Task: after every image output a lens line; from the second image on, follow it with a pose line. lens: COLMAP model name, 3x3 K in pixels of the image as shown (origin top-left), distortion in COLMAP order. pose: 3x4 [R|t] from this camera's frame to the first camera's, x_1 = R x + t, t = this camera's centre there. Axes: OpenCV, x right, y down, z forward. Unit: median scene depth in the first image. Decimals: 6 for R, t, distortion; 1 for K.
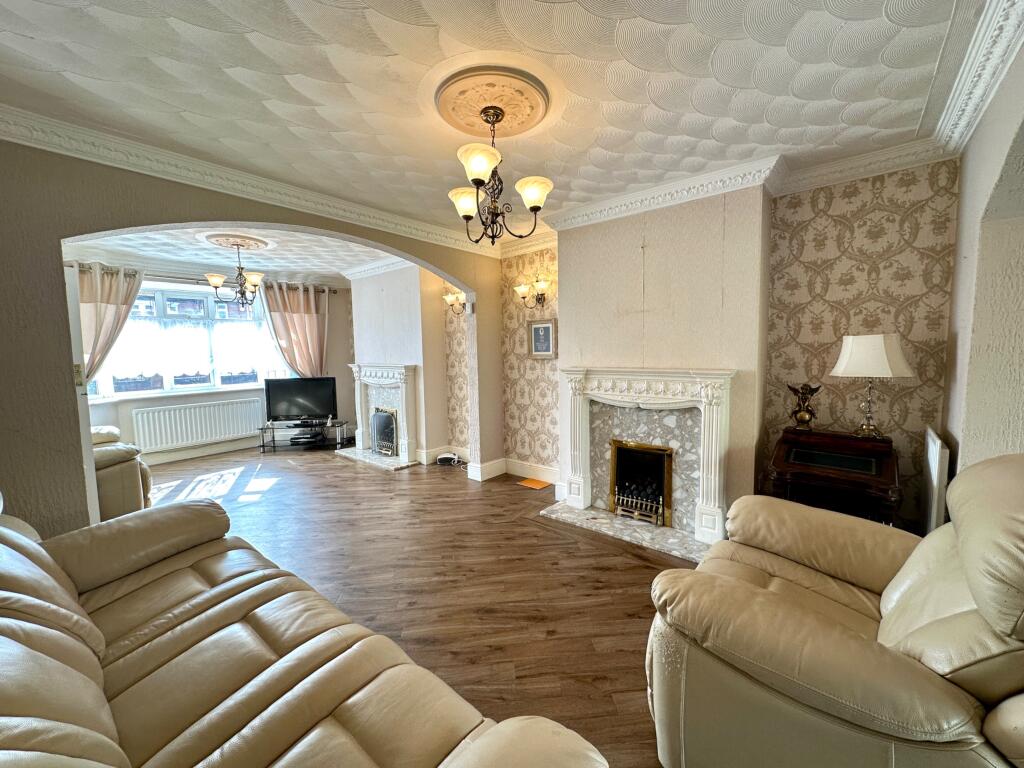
lens RADIAL K [[410.2, 0, 523.1], [0, 410.2, 377.8], [0, 0, 1]] dist [-0.002048, -0.000451]
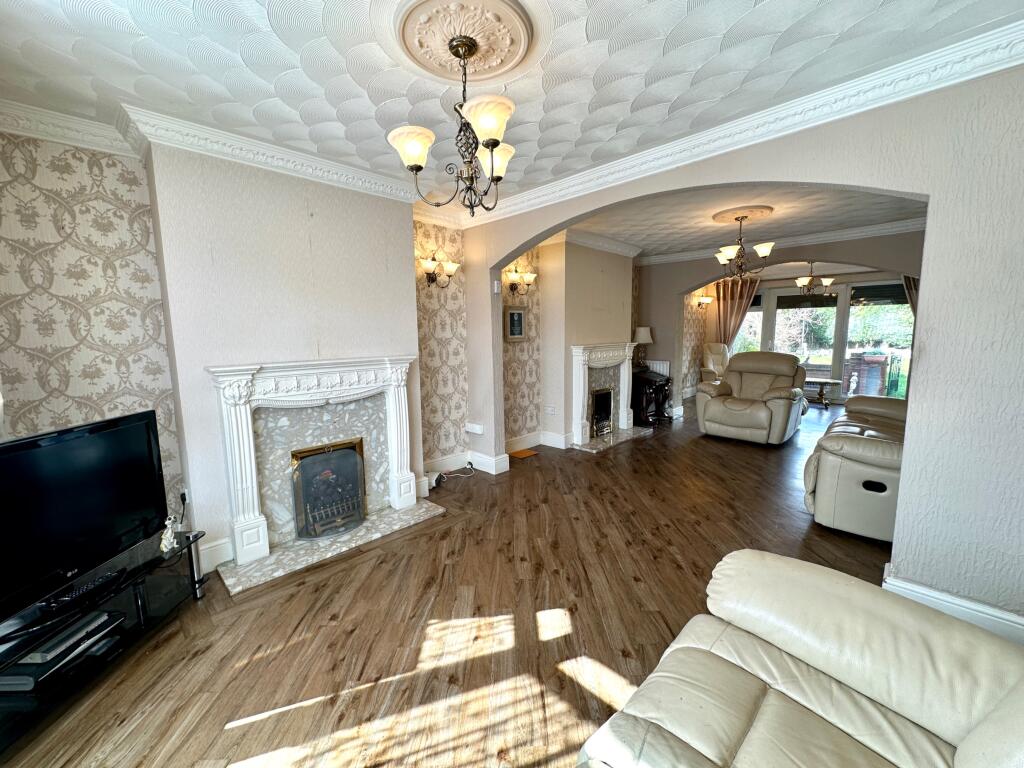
lens RADIAL K [[410.2, 0, 518.2], [0, 410.2, 389.7], [0, 0, 1]] dist [-0.002048, -0.000451]
pose [[0.053157, -0.115907, 0.991837, -0.641044], [0.093941, 0.989416, 0.110590, -0.023443], [-0.994158, 0.087296, 0.063483, 0.559986]]
